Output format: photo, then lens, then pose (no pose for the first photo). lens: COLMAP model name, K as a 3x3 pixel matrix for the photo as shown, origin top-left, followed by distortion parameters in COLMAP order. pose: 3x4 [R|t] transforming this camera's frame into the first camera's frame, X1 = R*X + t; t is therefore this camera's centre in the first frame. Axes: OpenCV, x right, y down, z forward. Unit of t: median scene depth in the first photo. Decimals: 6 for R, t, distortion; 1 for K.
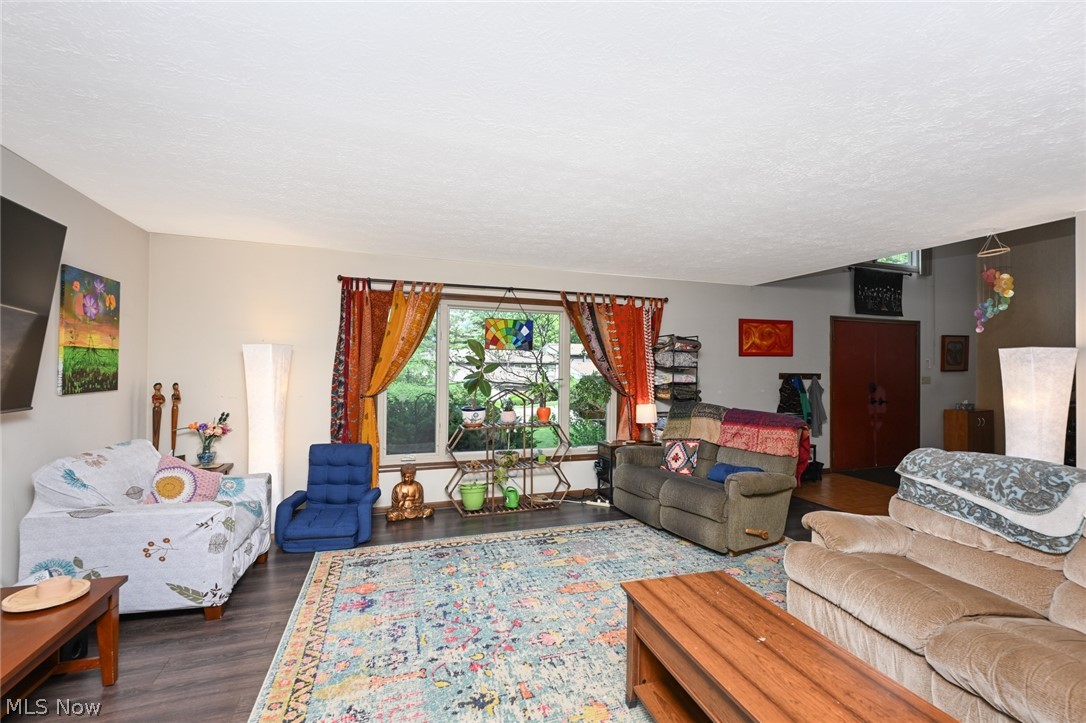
lens RADIAL K [[461.7, 0, 542.0], [0, 461.7, 363.1], [0, 0, 1]] dist [-0.000289, -0.000057]
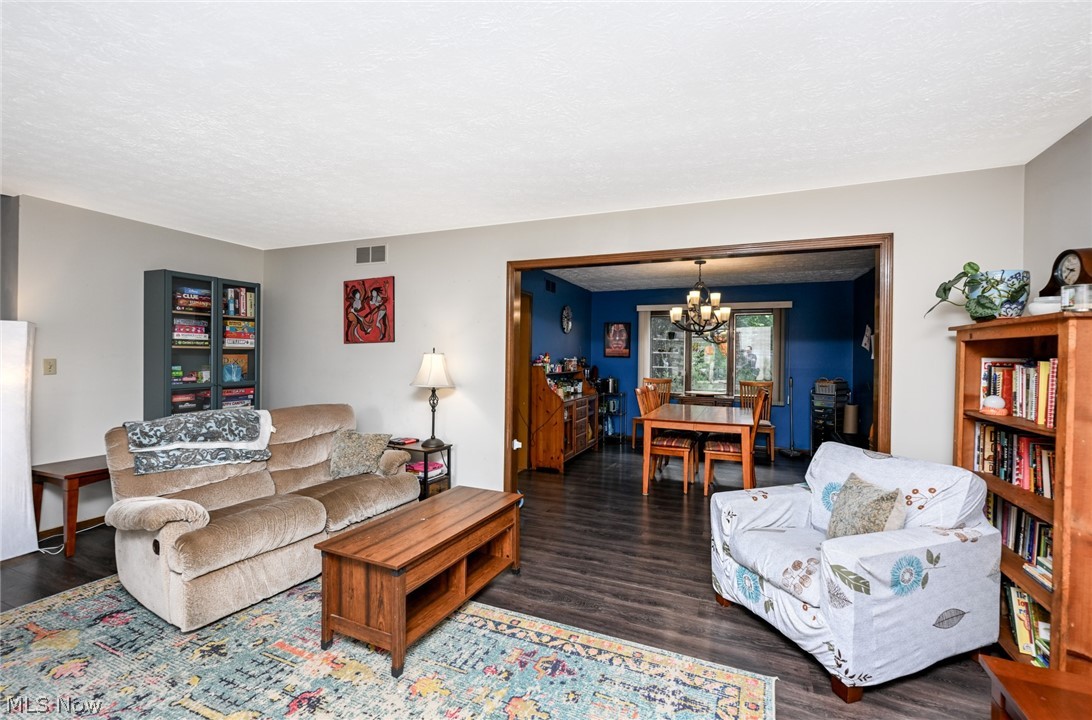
lens RADIAL K [[474.4, 0, 546.0], [0, 474.4, 360.0], [0, 0, 1]] dist [-0.000018, -0.000022]
pose [[-0.739451, -0.024215, 0.672775, -0.459283], [-0.025078, 0.999650, 0.008416, 0.011599], [-0.672744, -0.010649, -0.739799, 0.957976]]
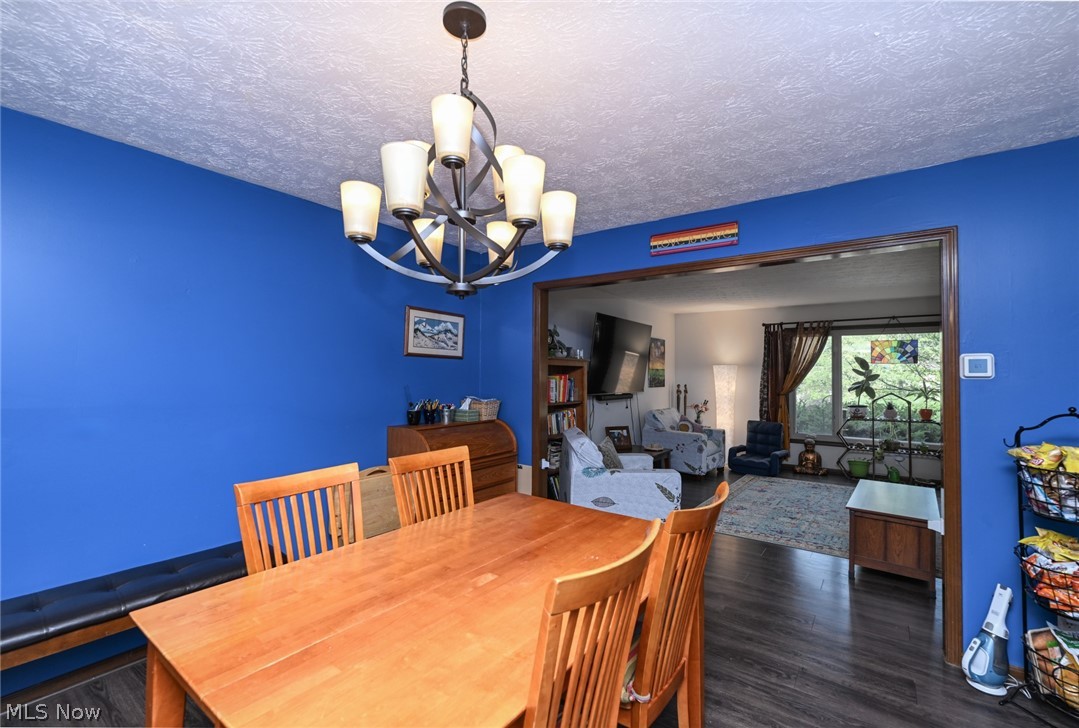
lens RADIAL K [[470.1, 0, 539.5], [0, 470.1, 364.0], [0, 0, 1]] dist [-0.000895, -0.000010]
pose [[0.562887, -0.024710, -0.826164, 0.701656], [0.007137, 0.999661, -0.025036, -0.001333], [0.826503, 0.008196, 0.562873, -0.878295]]
